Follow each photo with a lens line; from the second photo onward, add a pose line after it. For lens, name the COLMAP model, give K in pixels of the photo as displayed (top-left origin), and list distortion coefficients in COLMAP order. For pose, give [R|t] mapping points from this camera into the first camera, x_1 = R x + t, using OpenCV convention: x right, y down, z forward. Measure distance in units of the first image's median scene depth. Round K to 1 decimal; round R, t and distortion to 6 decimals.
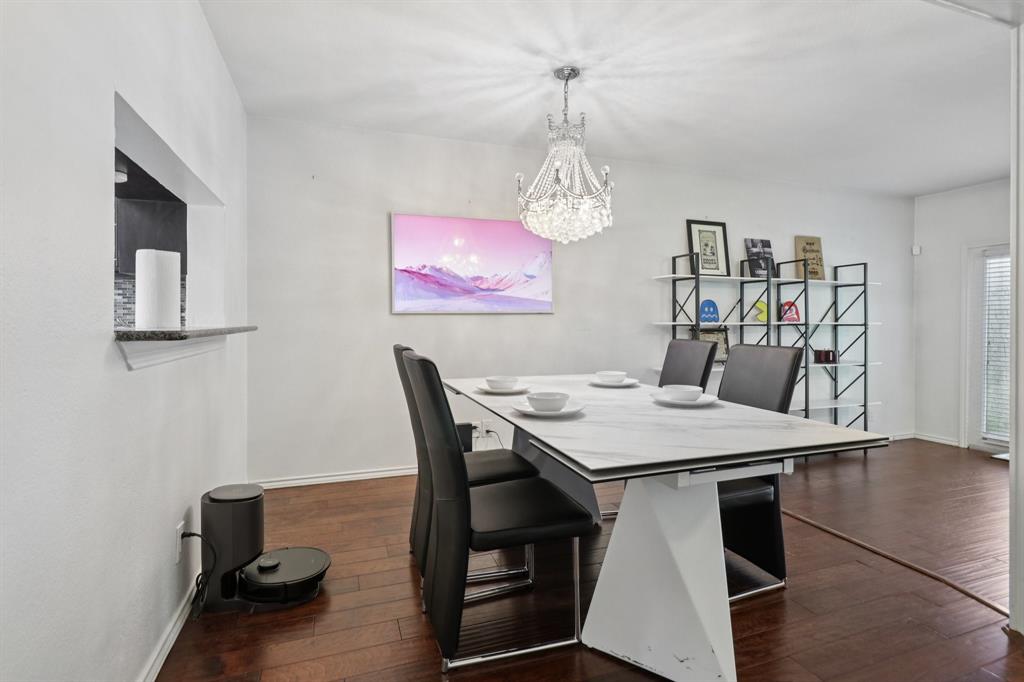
lens RADIAL K [[451.1, 0, 521.6], [0, 451.1, 324.2], [0, 0, 1]] dist [-0.000163, -0.000085]
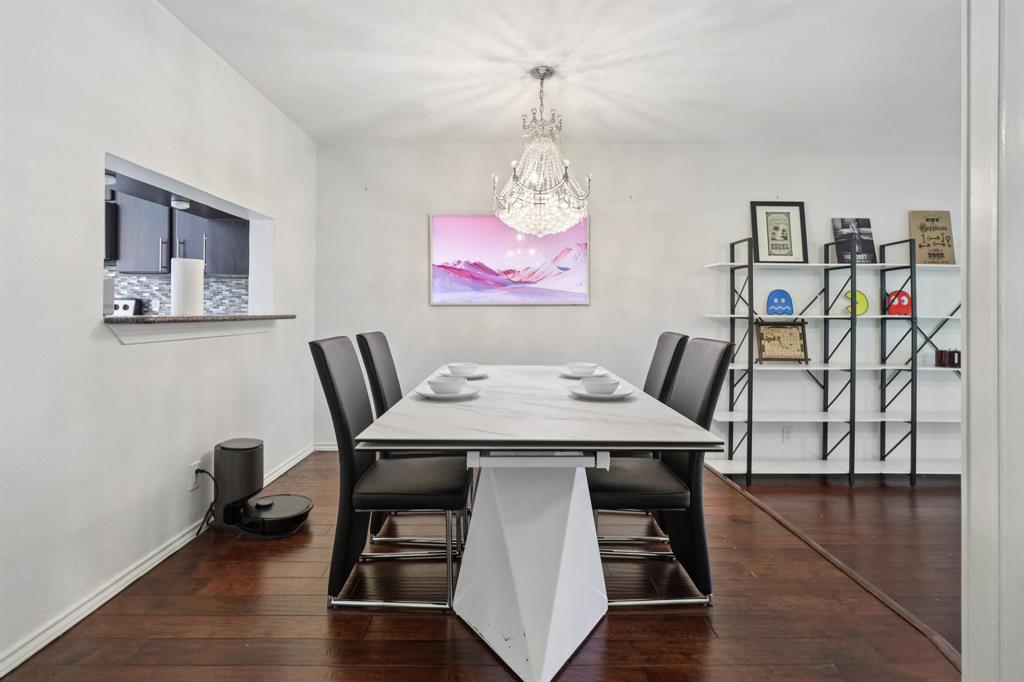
lens RADIAL K [[451.1, 0, 533.0], [0, 451.1, 311.6], [0, 0, 1]] dist [-0.000163, -0.000085]
pose [[0.954607, 0.004589, -0.297832, 0.291807], [-0.007385, 0.999939, -0.008264, -0.000015], [0.297775, 0.010089, 0.954583, 0.008022]]
